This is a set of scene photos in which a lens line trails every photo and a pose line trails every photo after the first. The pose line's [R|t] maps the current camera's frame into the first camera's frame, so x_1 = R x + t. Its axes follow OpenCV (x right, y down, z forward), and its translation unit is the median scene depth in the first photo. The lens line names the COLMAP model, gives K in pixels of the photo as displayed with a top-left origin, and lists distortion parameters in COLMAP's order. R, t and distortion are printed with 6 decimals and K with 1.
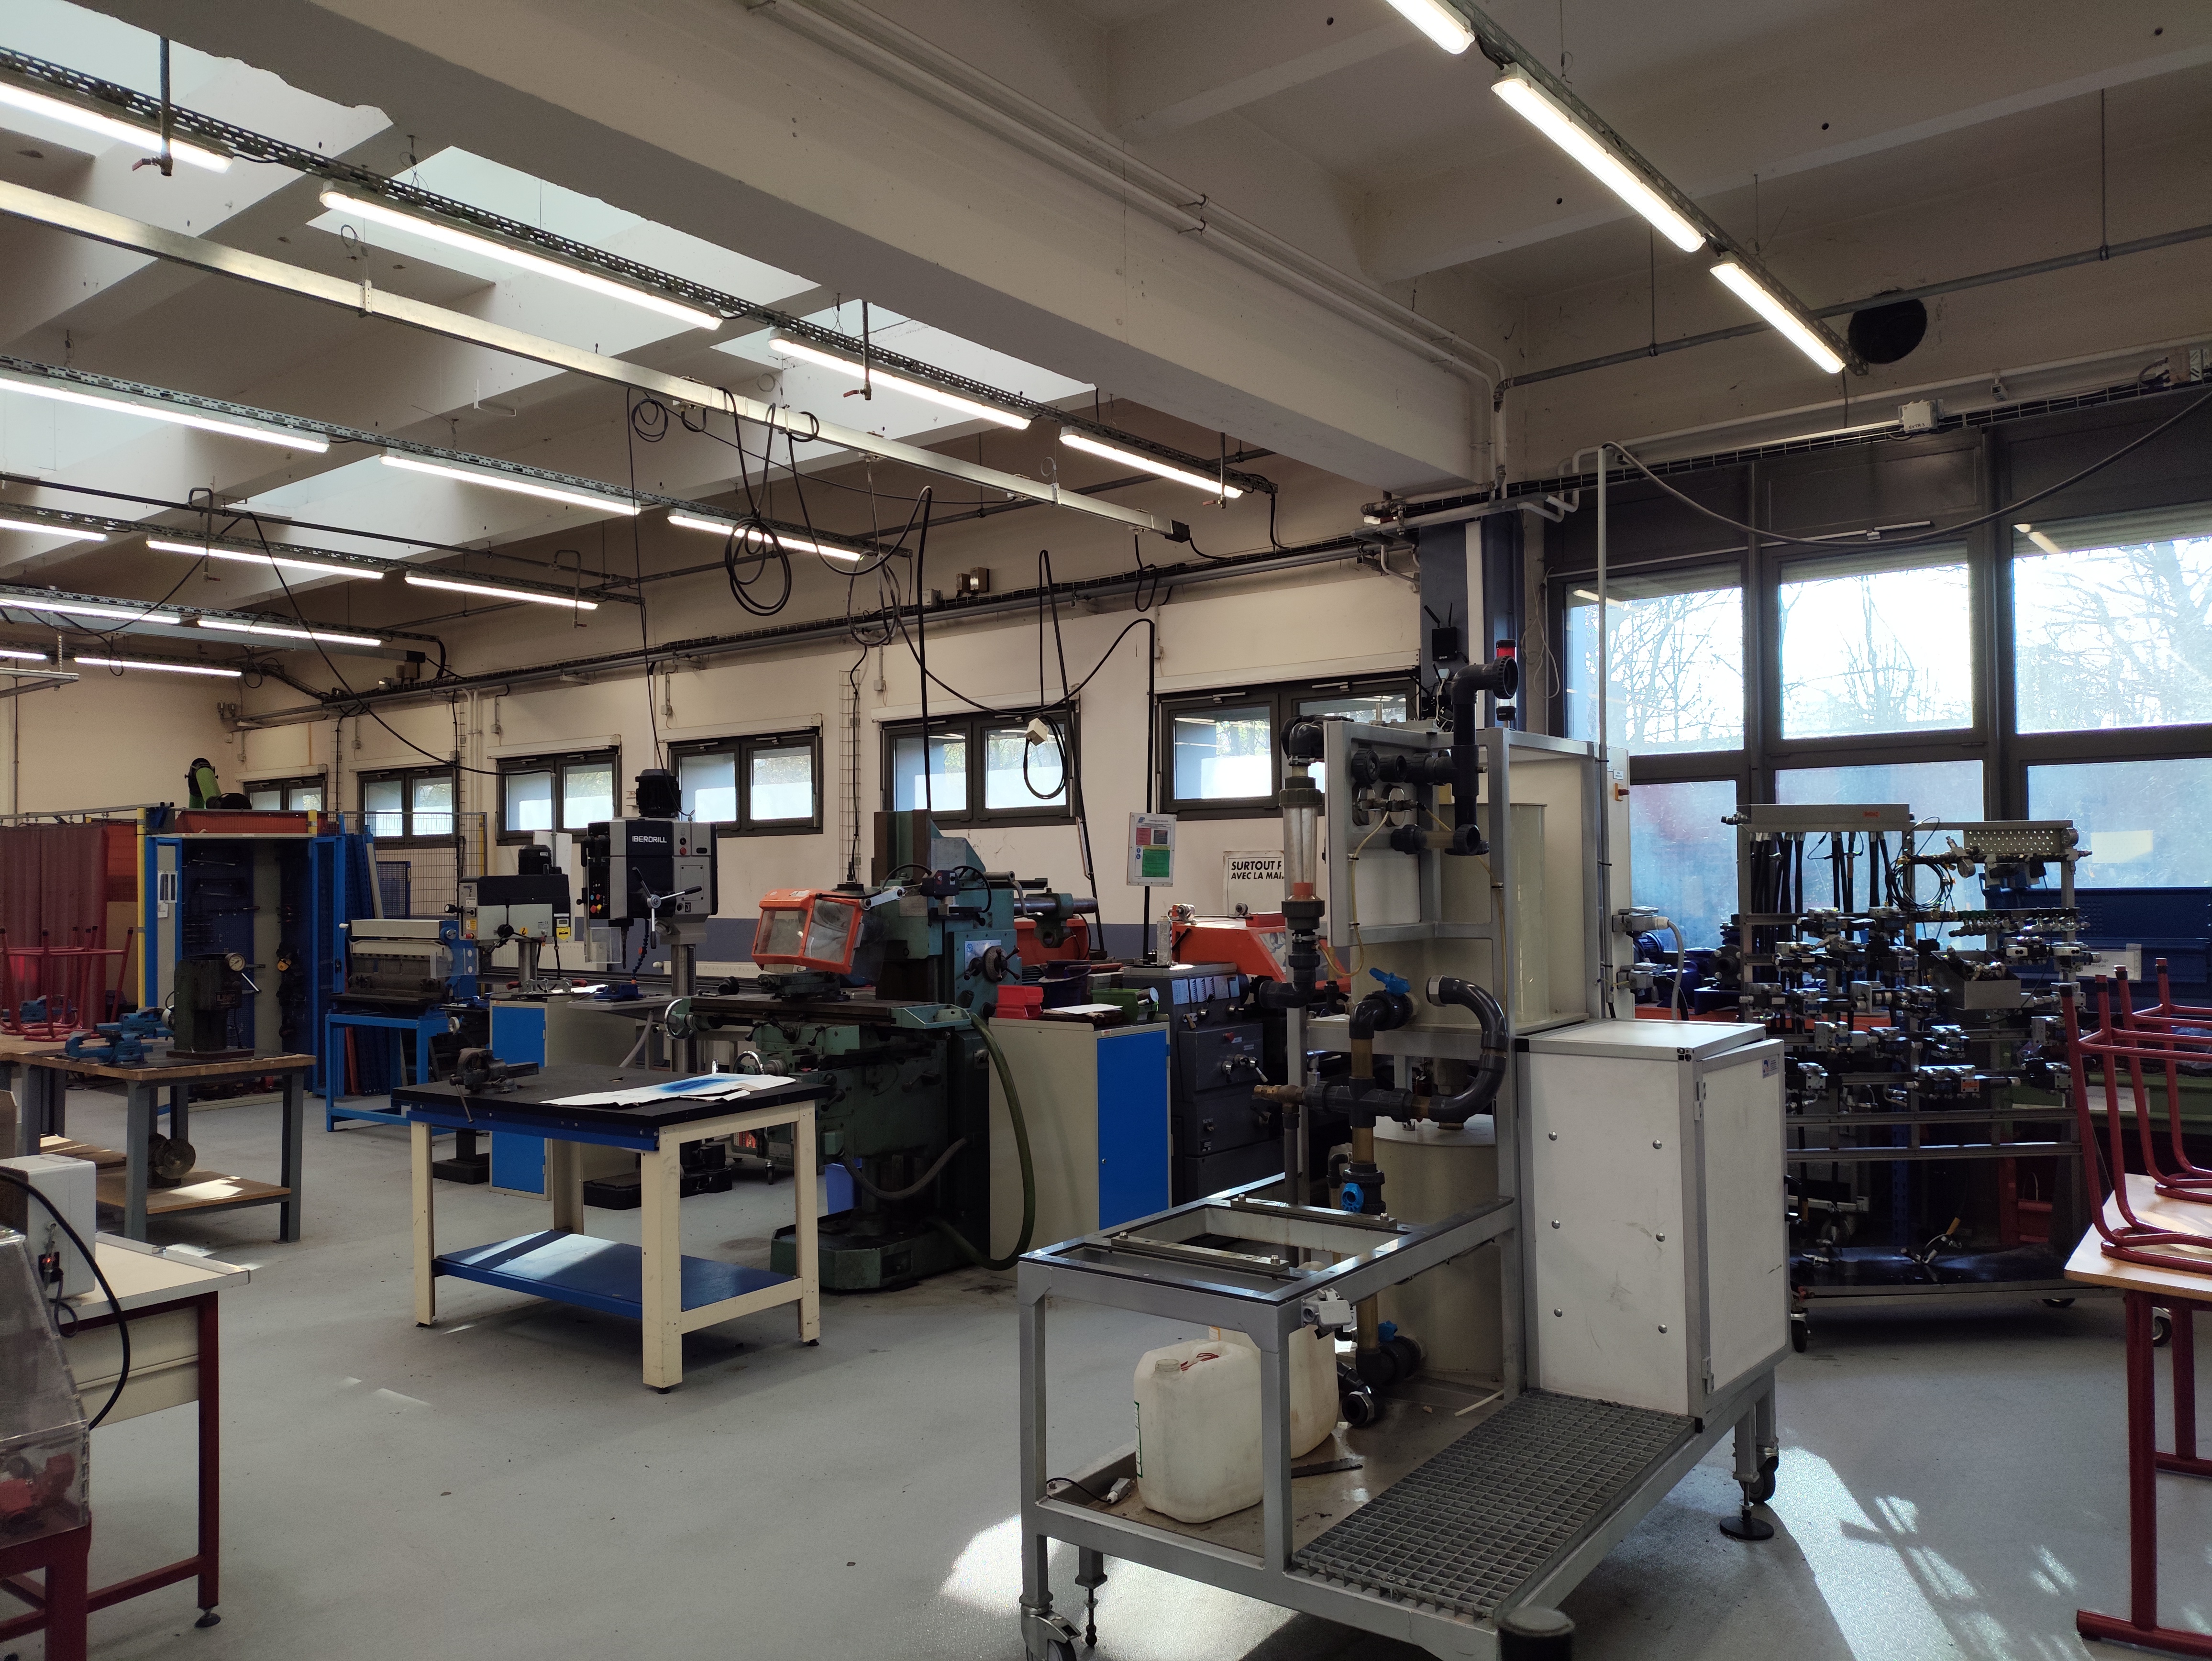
lens RADIAL K [[1611.5, 0, 1119.9], [0, 1611.5, 831.0], [0, 0, 1]] dist [0.077420, -0.011433]
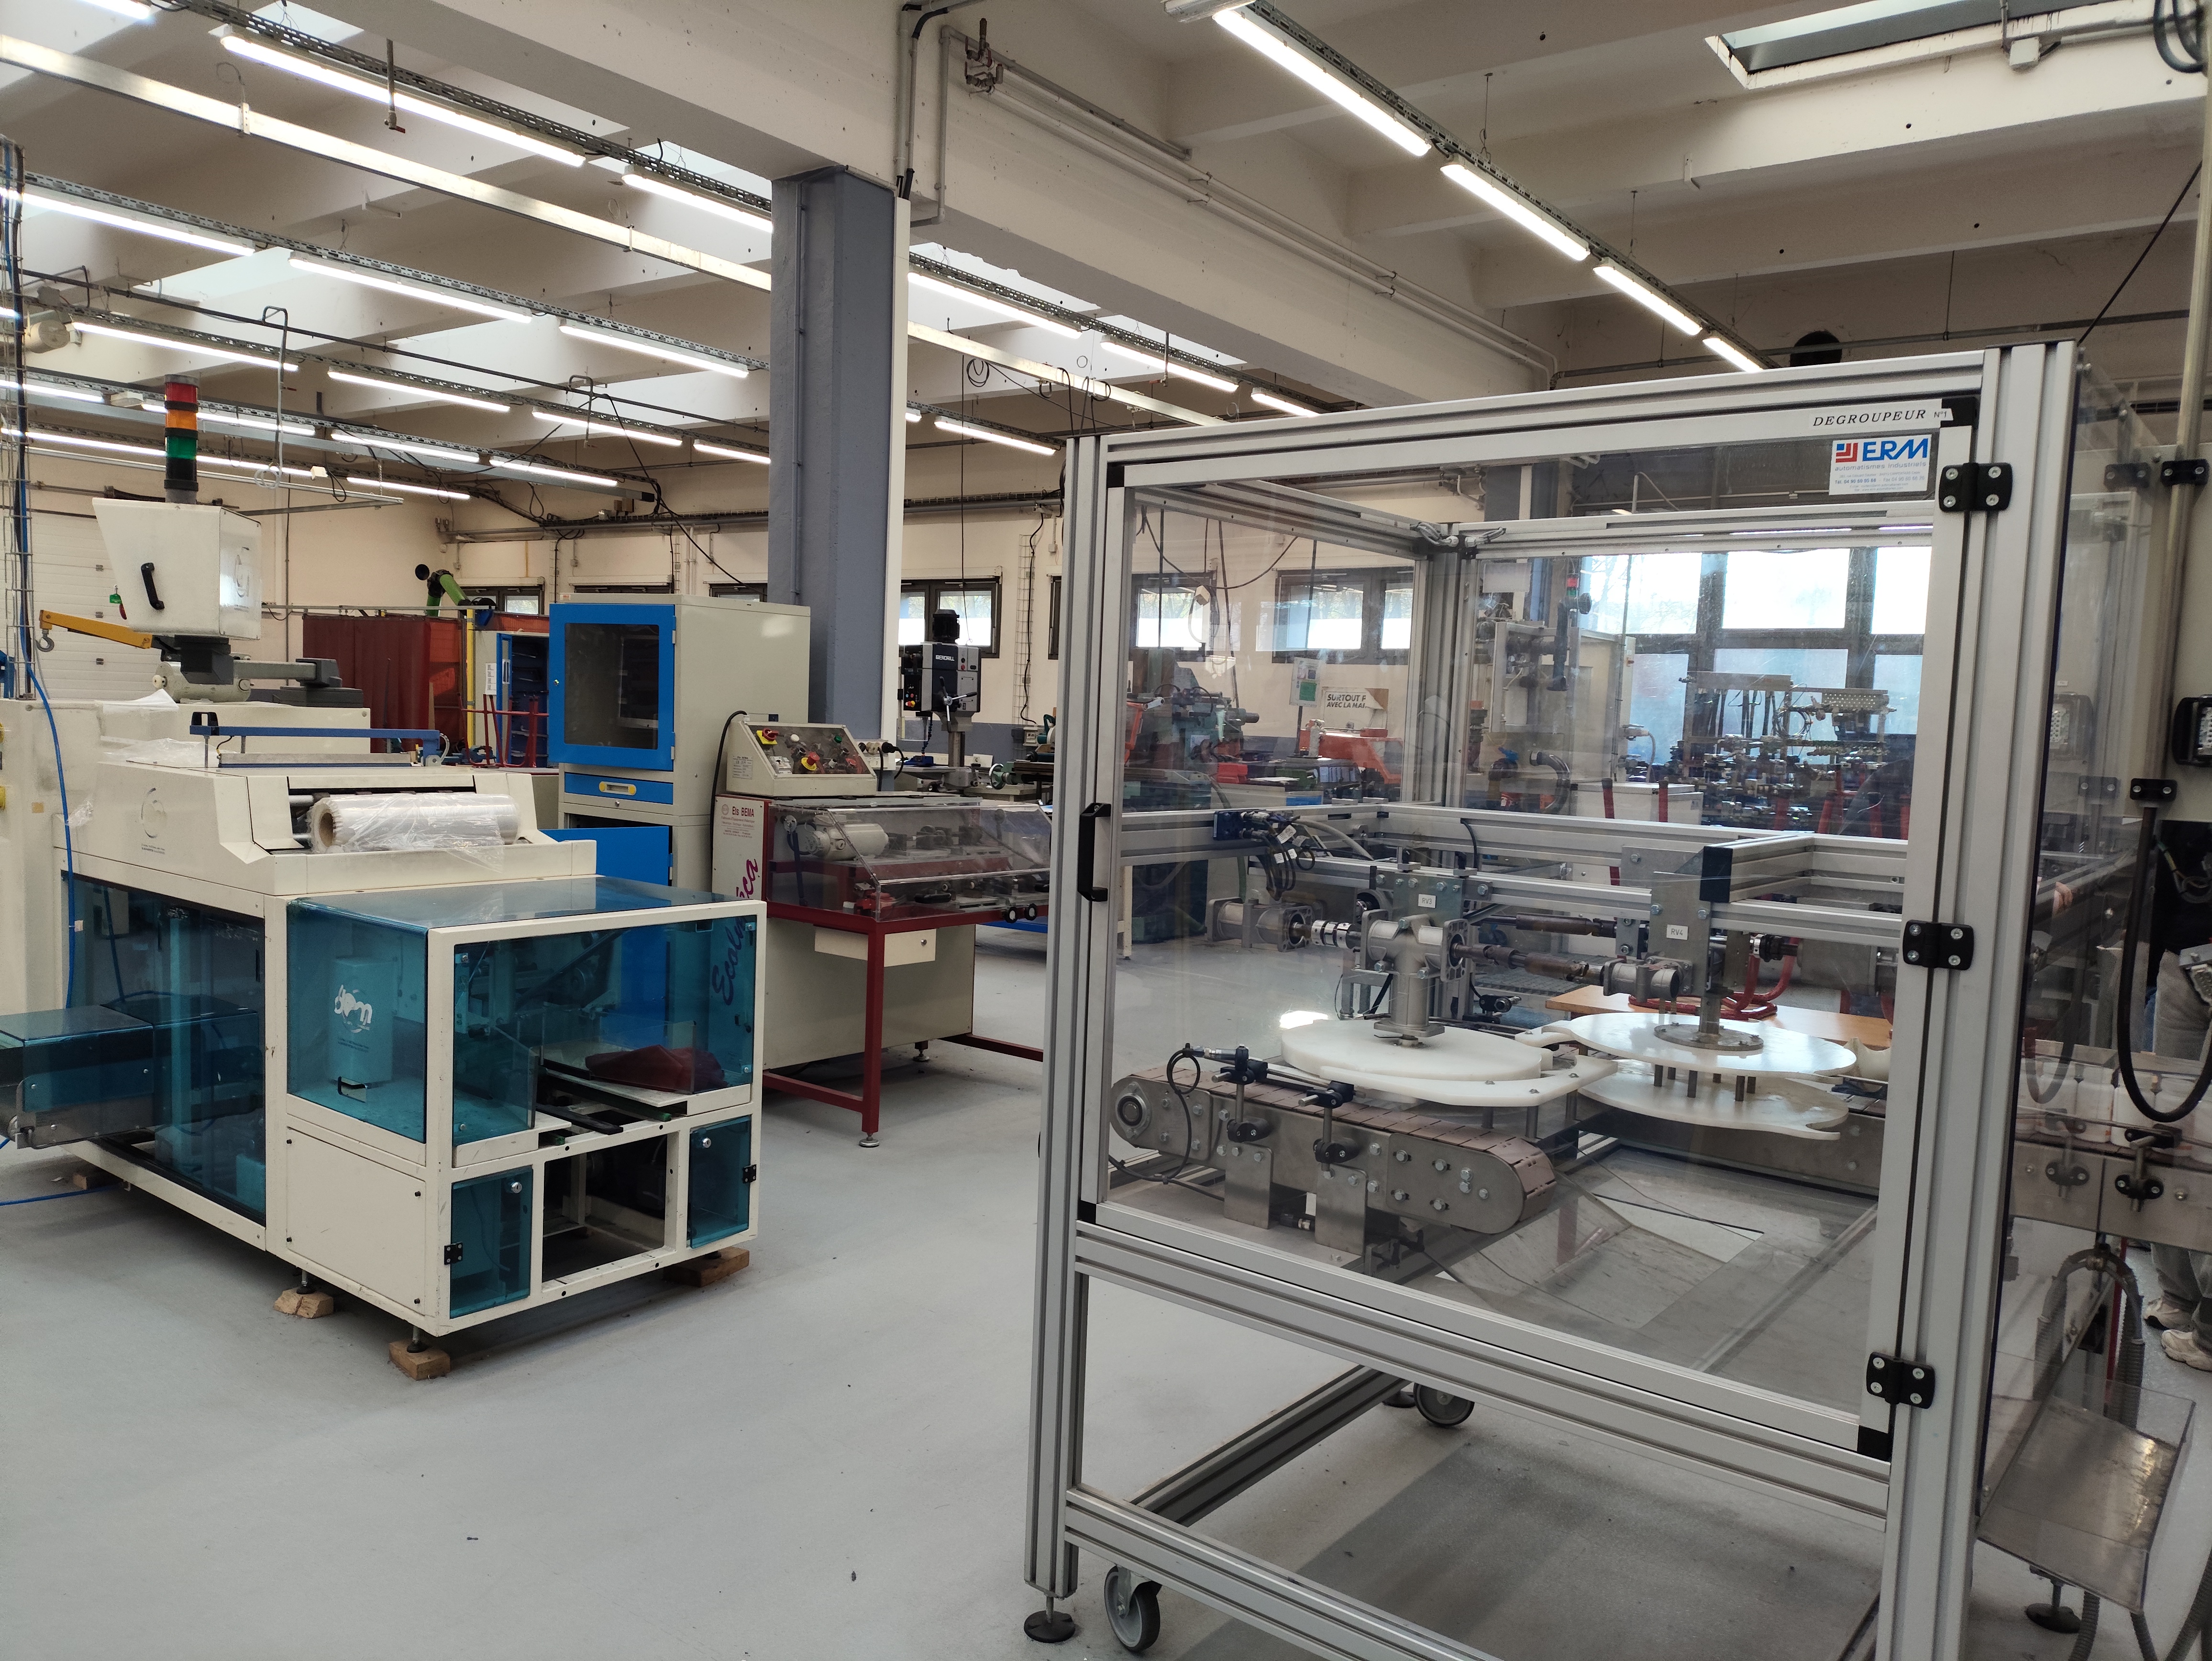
lens RADIAL K [[1611.5, 0, 1102.7], [0, 1611.5, 832.3], [0, 0, 1]] dist [0.077420, -0.011433]
pose [[0.998425, 0.048295, 0.028558, -0.210744], [-0.050974, 0.993474, 0.102037, 0.006666], [-0.023443, -0.103332, 0.994371, -0.533677]]
